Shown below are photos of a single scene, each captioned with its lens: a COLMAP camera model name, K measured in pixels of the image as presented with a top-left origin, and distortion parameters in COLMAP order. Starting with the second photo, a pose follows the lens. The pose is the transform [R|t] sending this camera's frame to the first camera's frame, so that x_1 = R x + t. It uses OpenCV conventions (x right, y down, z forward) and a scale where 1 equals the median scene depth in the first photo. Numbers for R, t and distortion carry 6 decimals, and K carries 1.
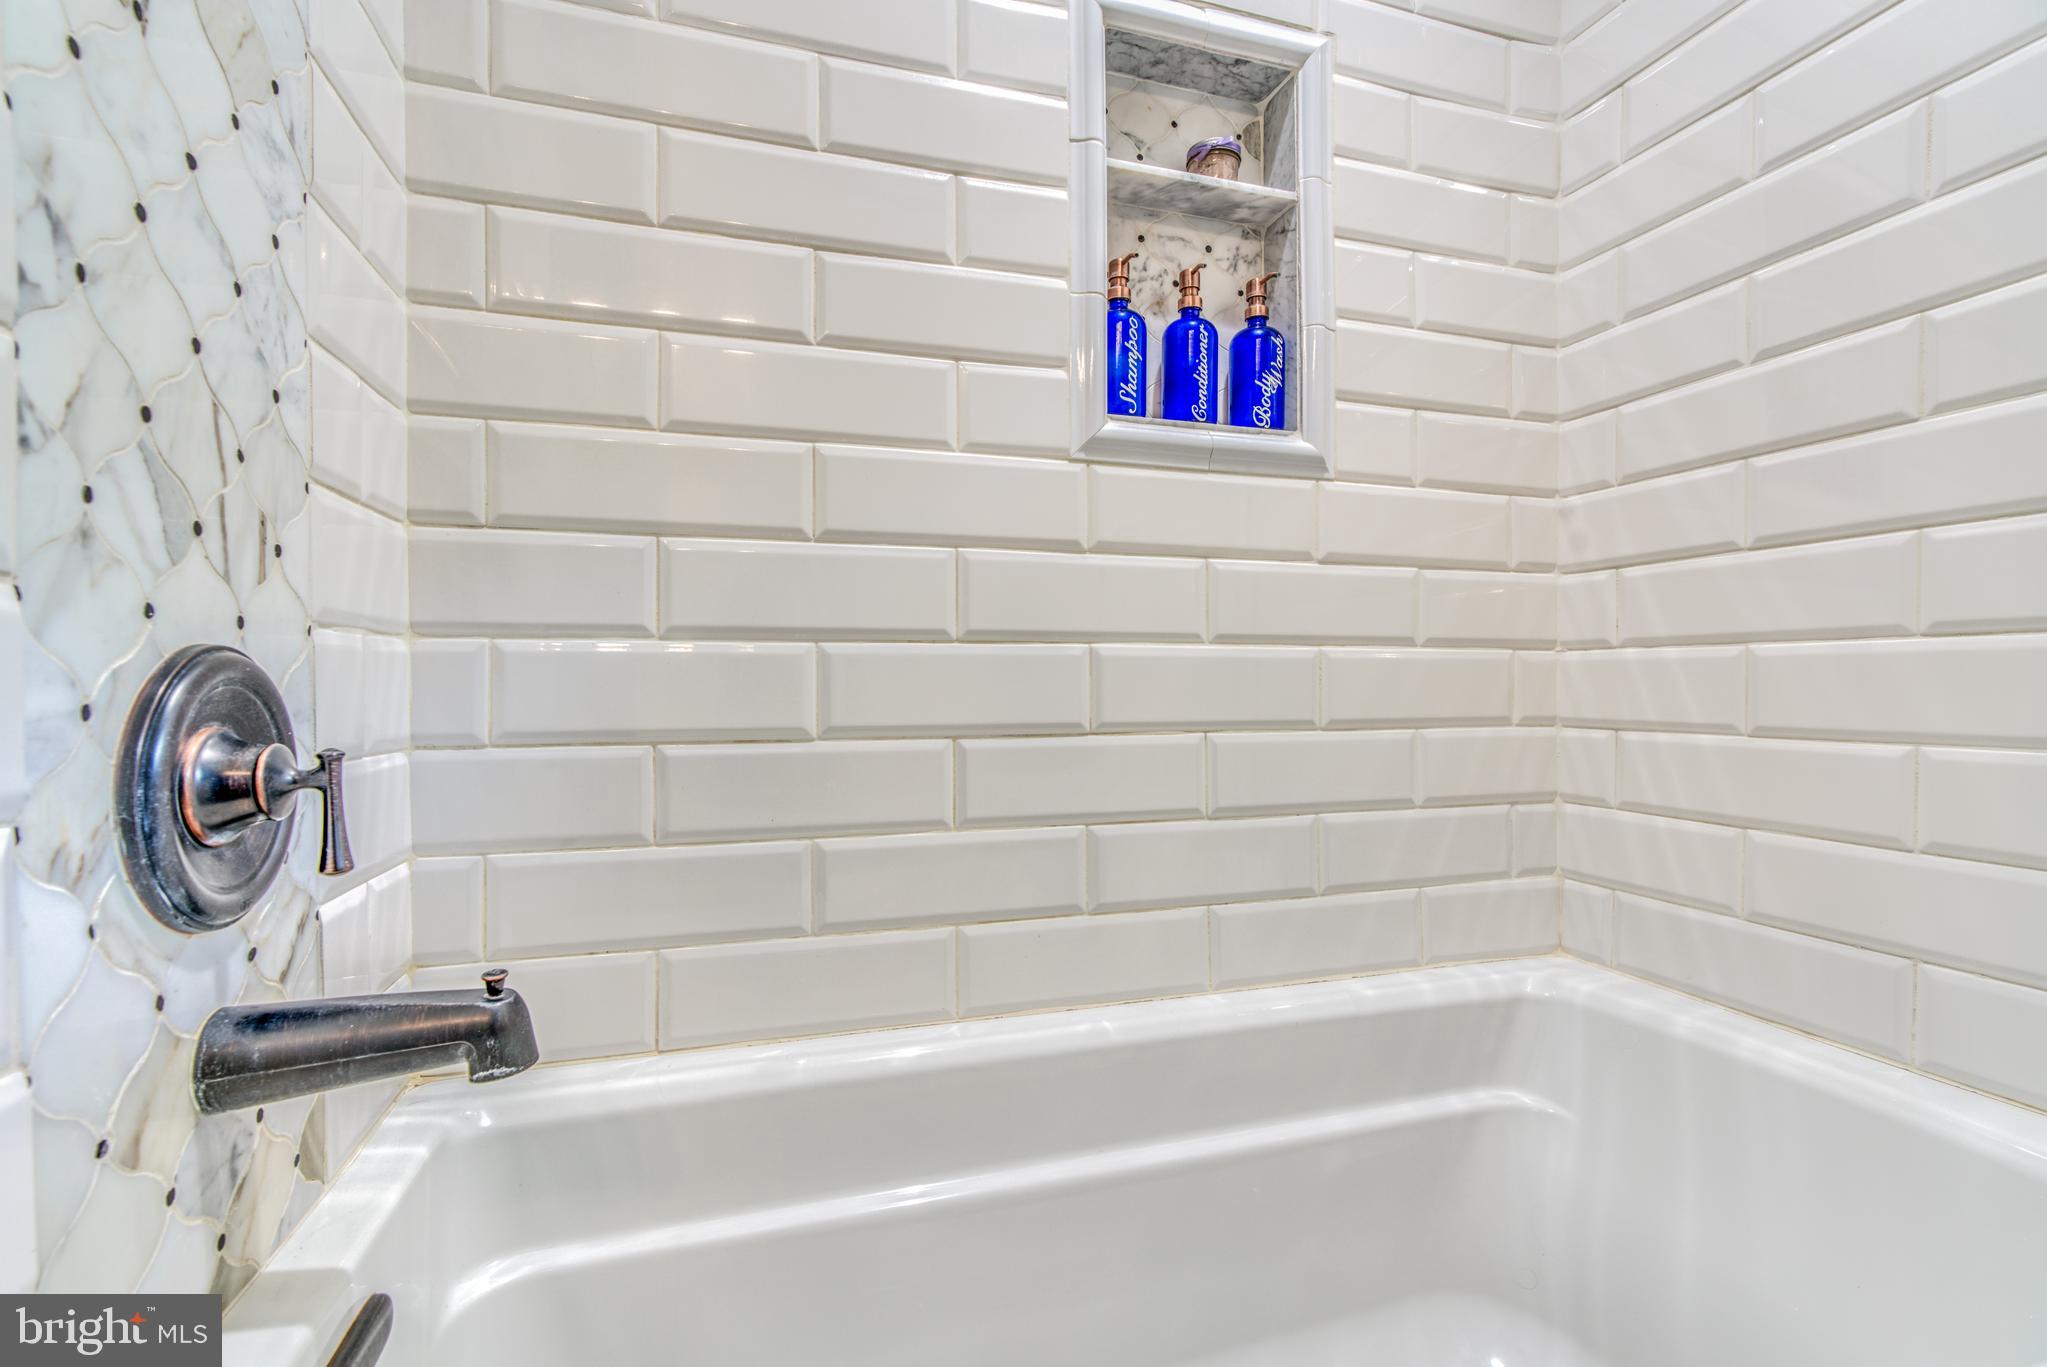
lens RADIAL K [[901.7, 0, 1018.5], [0, 901.7, 686.2], [0, 0, 1]] dist [0.005615, 0.001861]
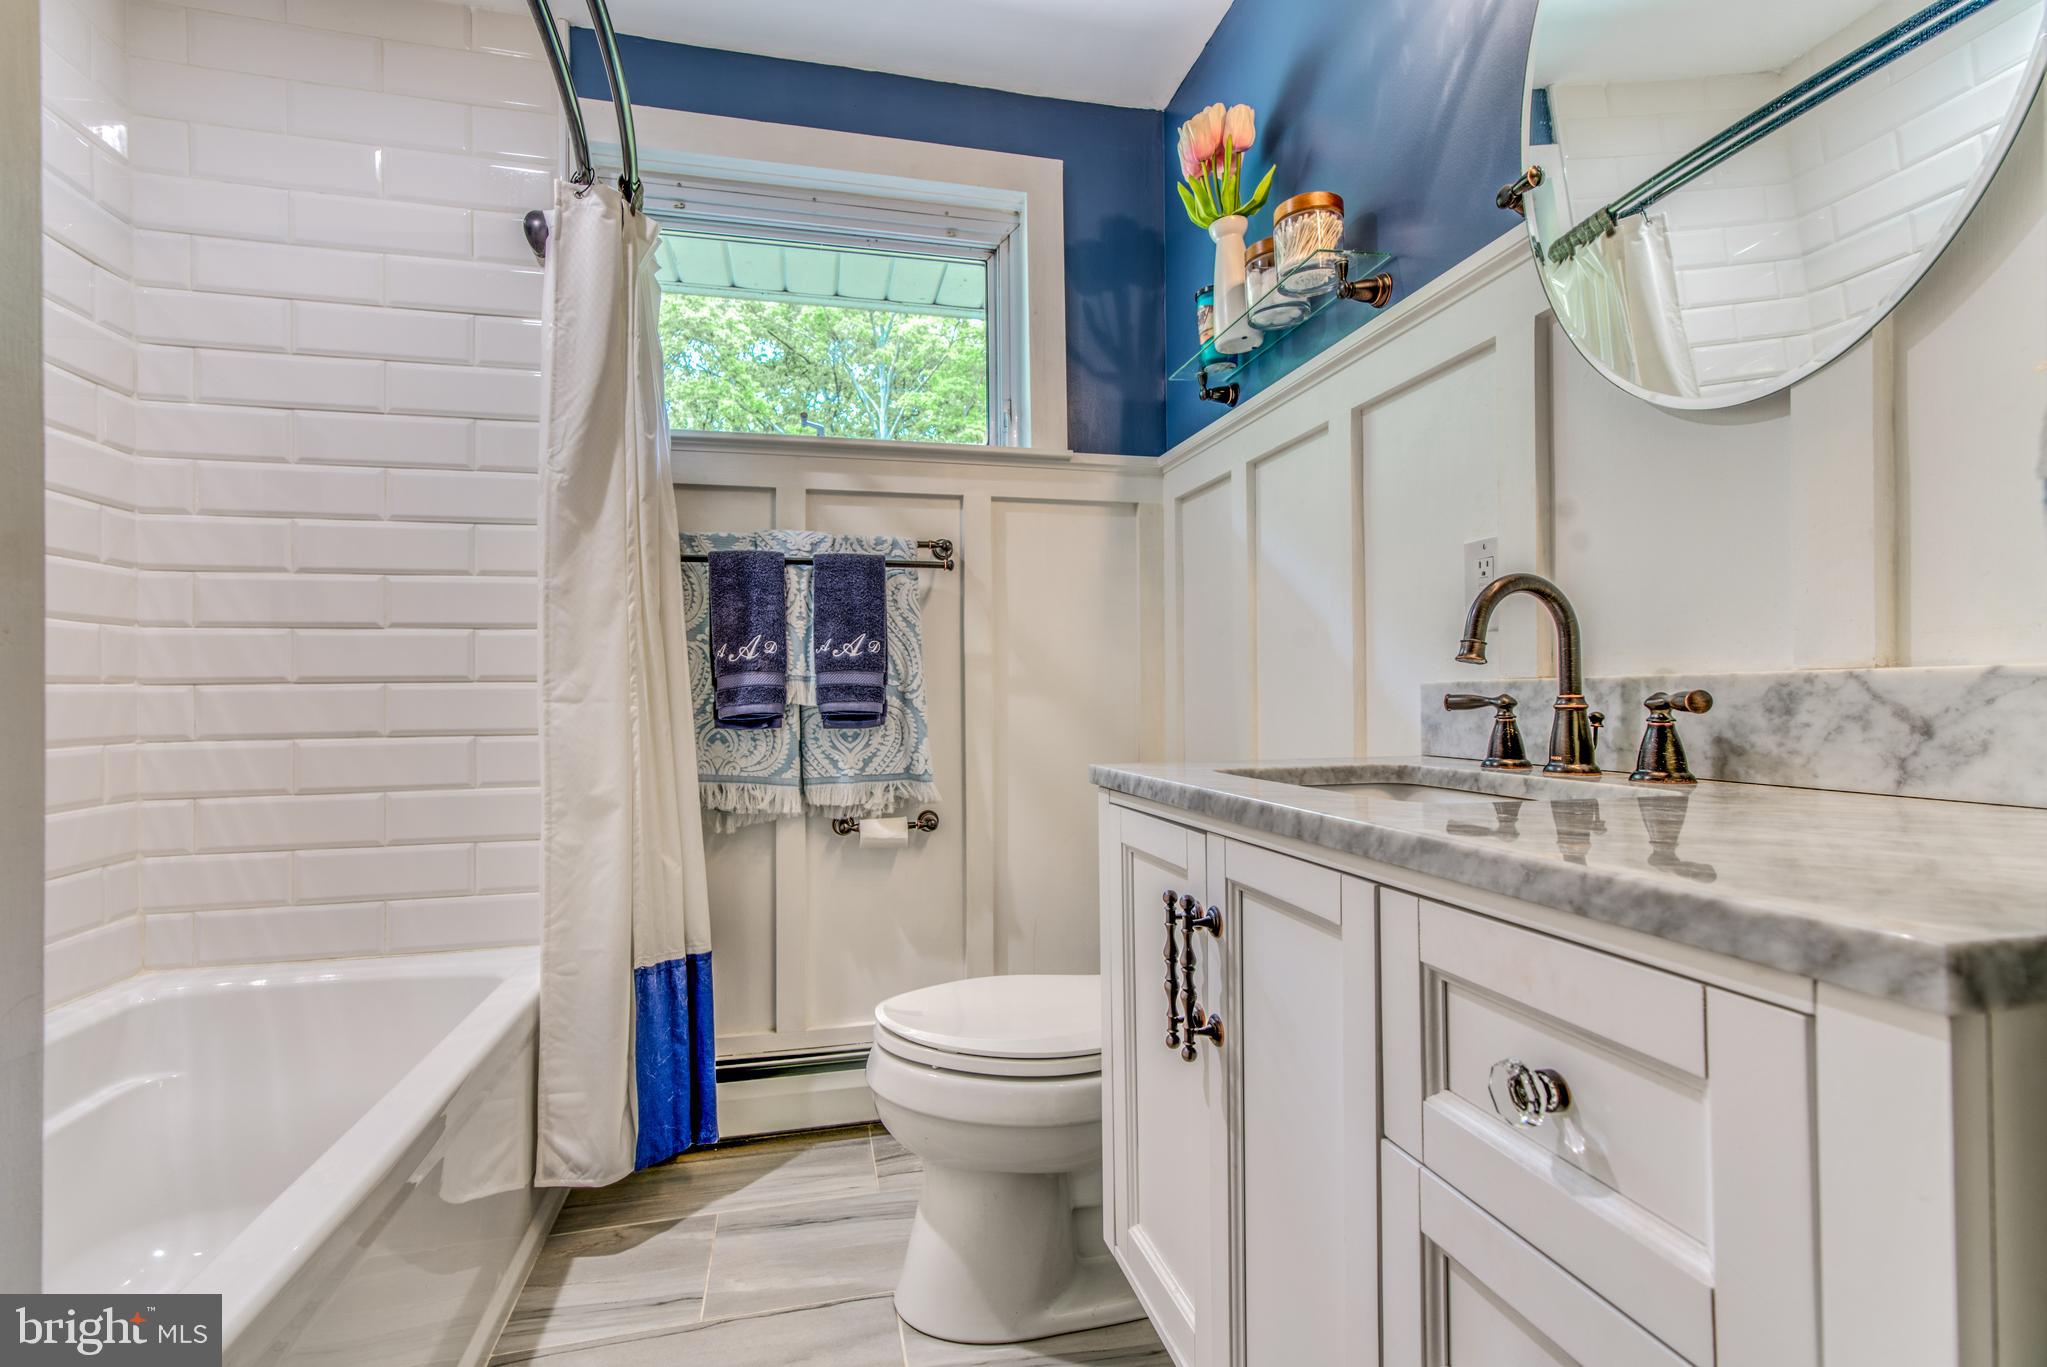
lens RADIAL K [[901.7, 0, 1020.0], [0, 901.7, 683.3], [0, 0, 1]] dist [0.005615, 0.001861]
pose [[0.064206, 0.002094, 0.997934, -0.667583], [0.008318, 0.999962, -0.002634, -0.116434], [-0.997902, 0.008470, 0.064186, -0.381892]]
